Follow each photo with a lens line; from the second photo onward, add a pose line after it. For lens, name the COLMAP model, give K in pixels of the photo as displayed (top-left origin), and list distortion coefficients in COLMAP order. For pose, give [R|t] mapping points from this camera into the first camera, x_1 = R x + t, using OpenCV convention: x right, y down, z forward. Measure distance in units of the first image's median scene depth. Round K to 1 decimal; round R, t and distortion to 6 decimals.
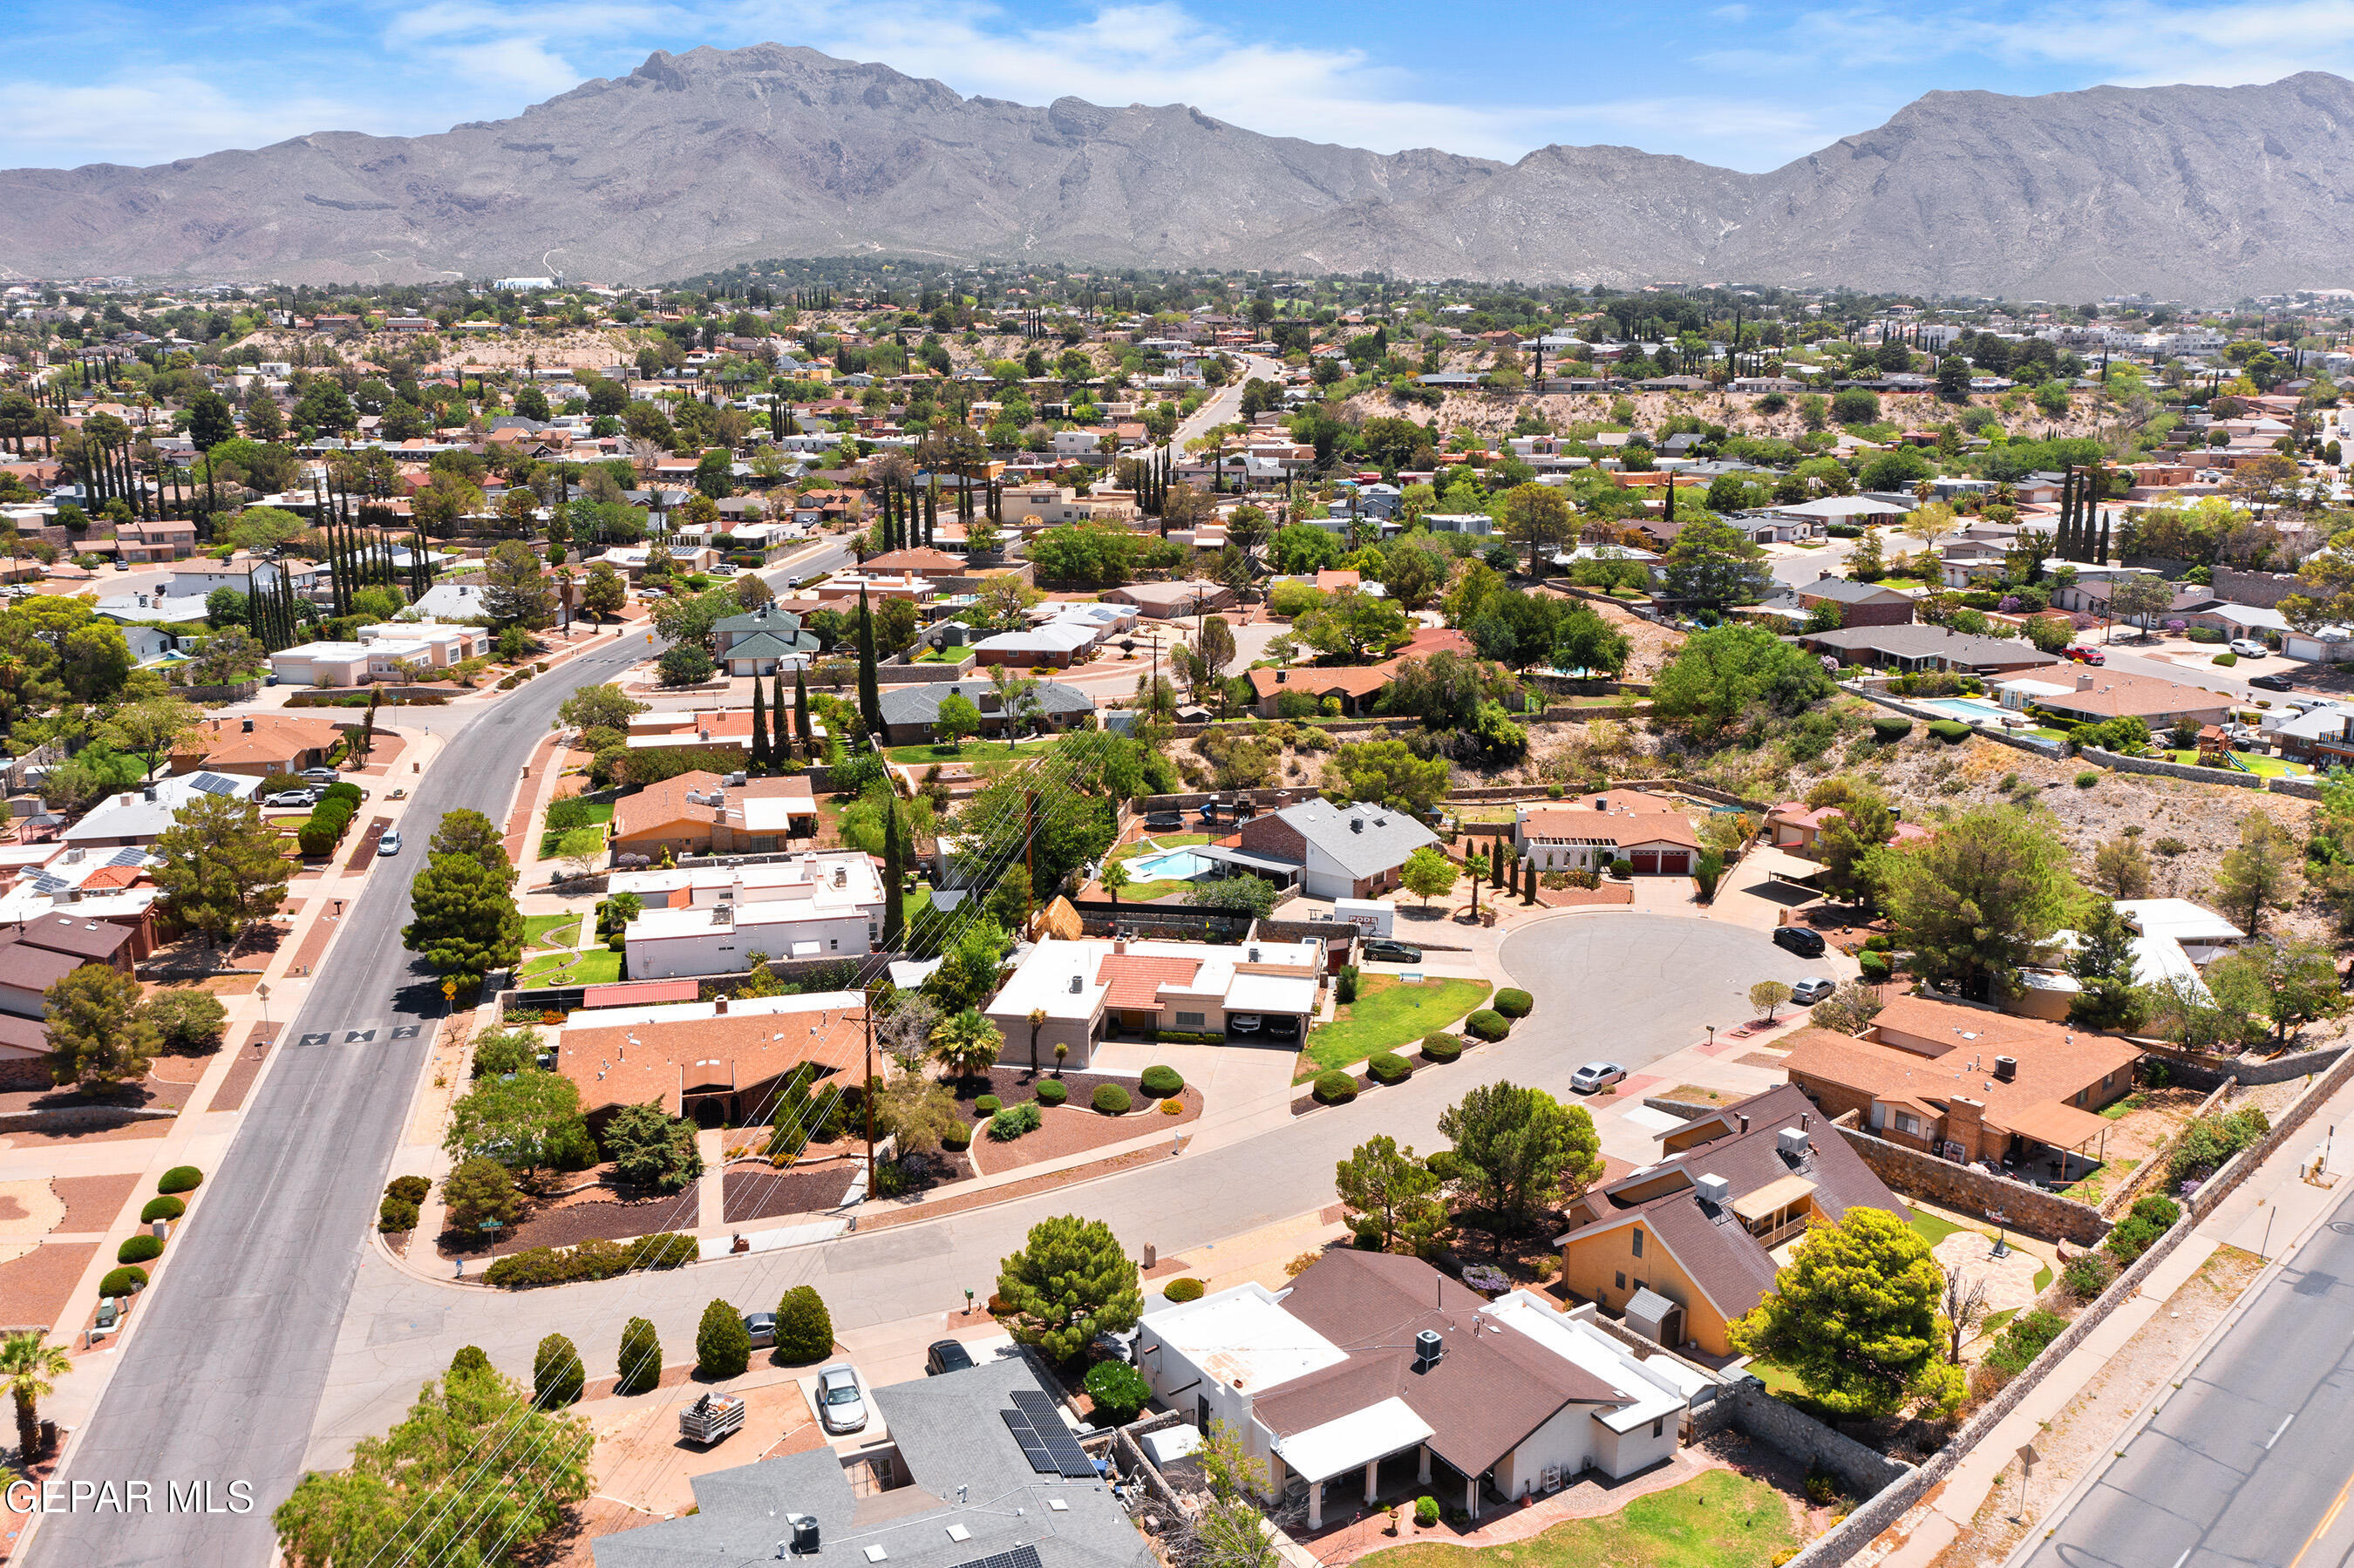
lens RADIAL K [[1863.7, 0, 1177.0], [0, 1863.7, 784.0], [0, 0, 1]] dist [-0.011532, 0.010046]
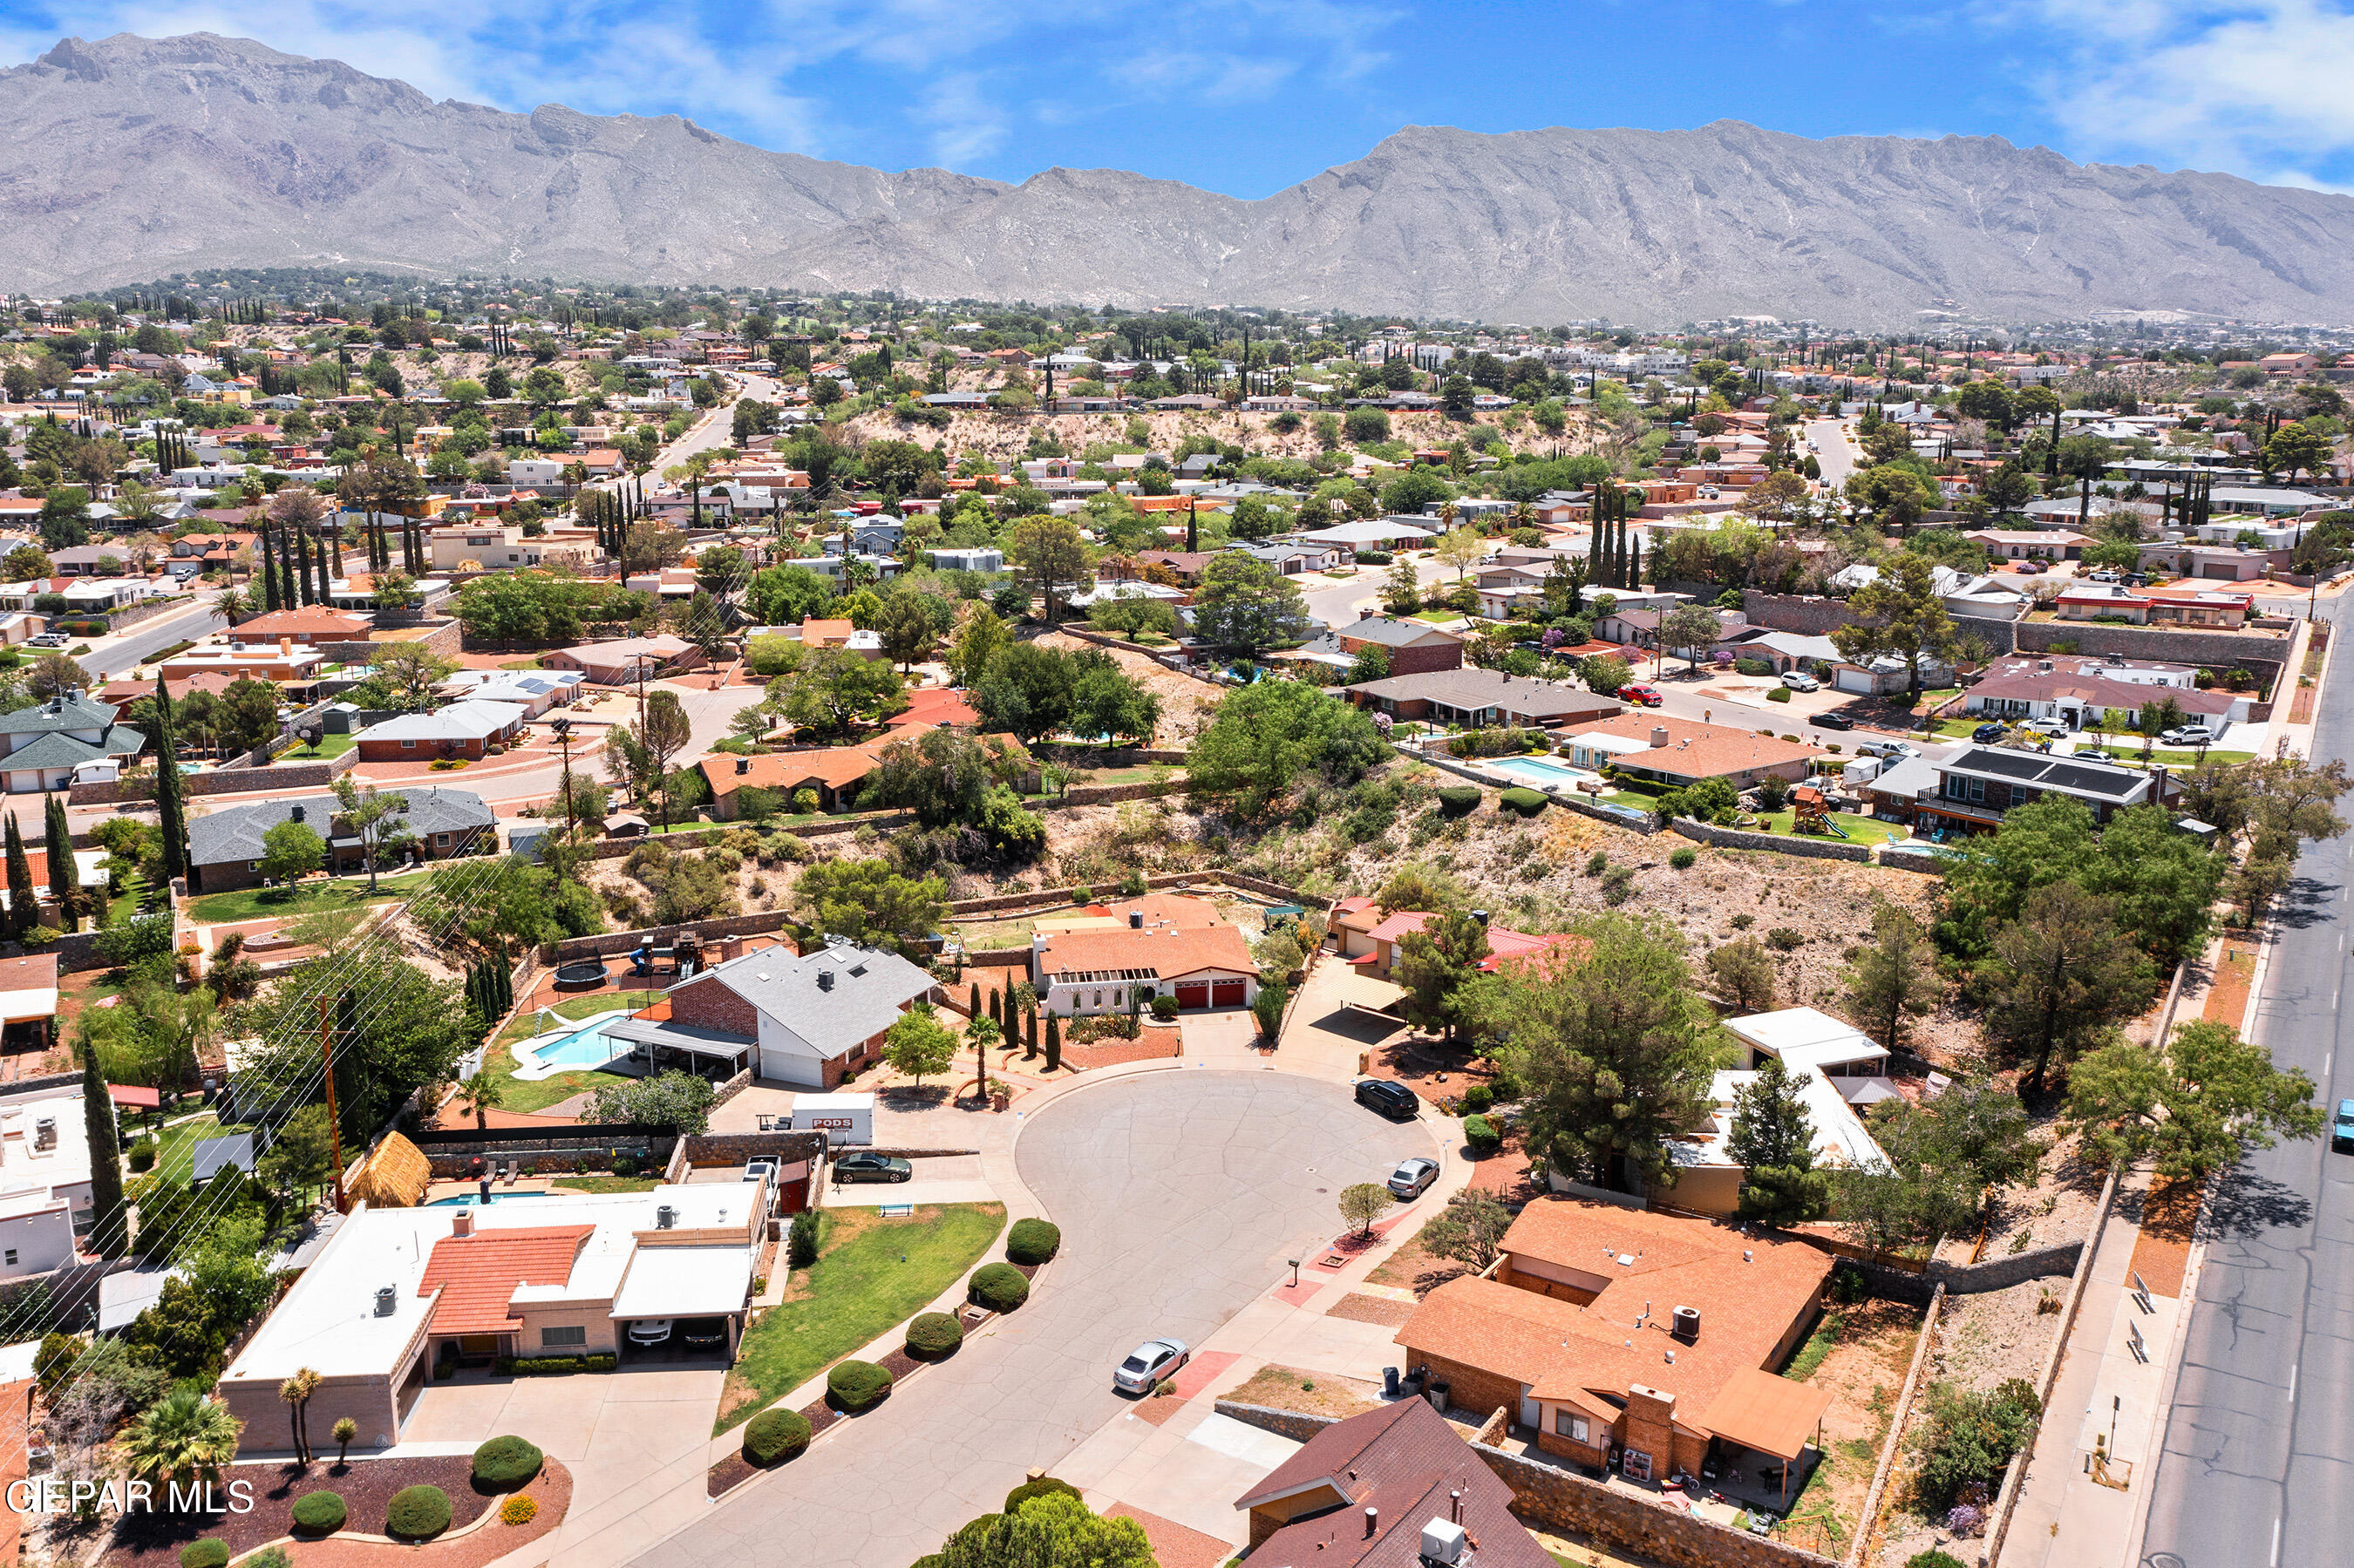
lens RADIAL K [[1863.7, 0, 1177.0], [0, 1863.7, 784.0], [0, 0, 1]] dist [-0.011532, 0.010046]
pose [[0.968722, -0.052642, 0.242502, 0.029311], [0.055177, 0.998470, -0.003670, -0.025338], [-0.241937, 0.016936, 0.970144, 0.118434]]
